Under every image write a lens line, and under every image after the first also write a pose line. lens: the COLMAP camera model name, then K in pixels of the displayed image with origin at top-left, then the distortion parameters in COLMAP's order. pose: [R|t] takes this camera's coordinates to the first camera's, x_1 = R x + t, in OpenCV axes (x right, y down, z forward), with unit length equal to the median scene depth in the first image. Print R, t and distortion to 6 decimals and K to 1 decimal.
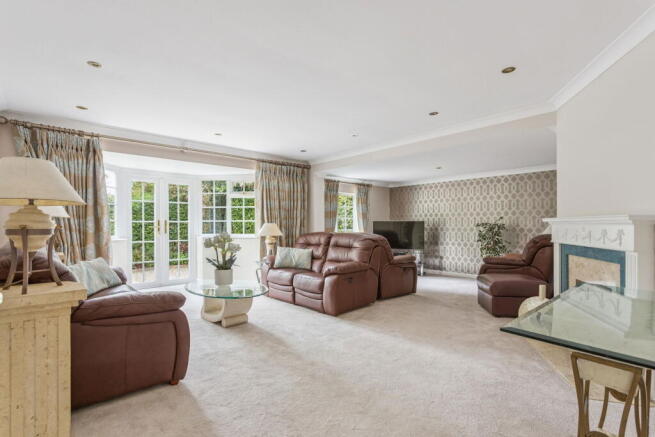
lens RADIAL K [[318.4, 0, 334.0], [0, 318.4, 222.7], [0, 0, 1]] dist [-0.000441, 0.001712]
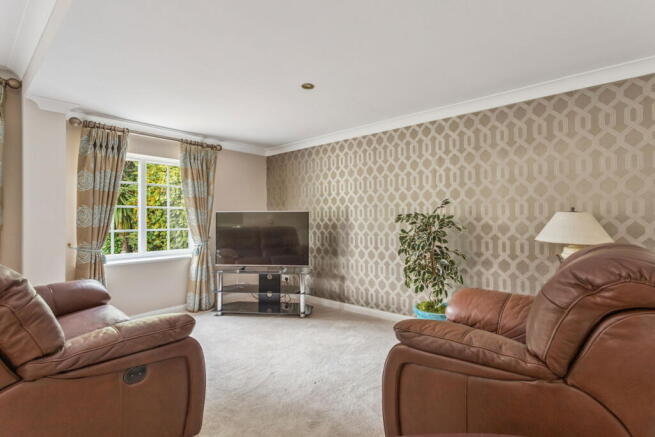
lens RADIAL K [[318.4, 0, 326.6], [0, 318.4, 212.8], [0, 0, 1]] dist [-0.000441, 0.001712]
pose [[0.991126, -0.006445, 0.132768, 0.291186], [0.008303, 0.999875, -0.013447, 0.005074], [-0.132665, 0.014430, 0.991056, 0.563061]]
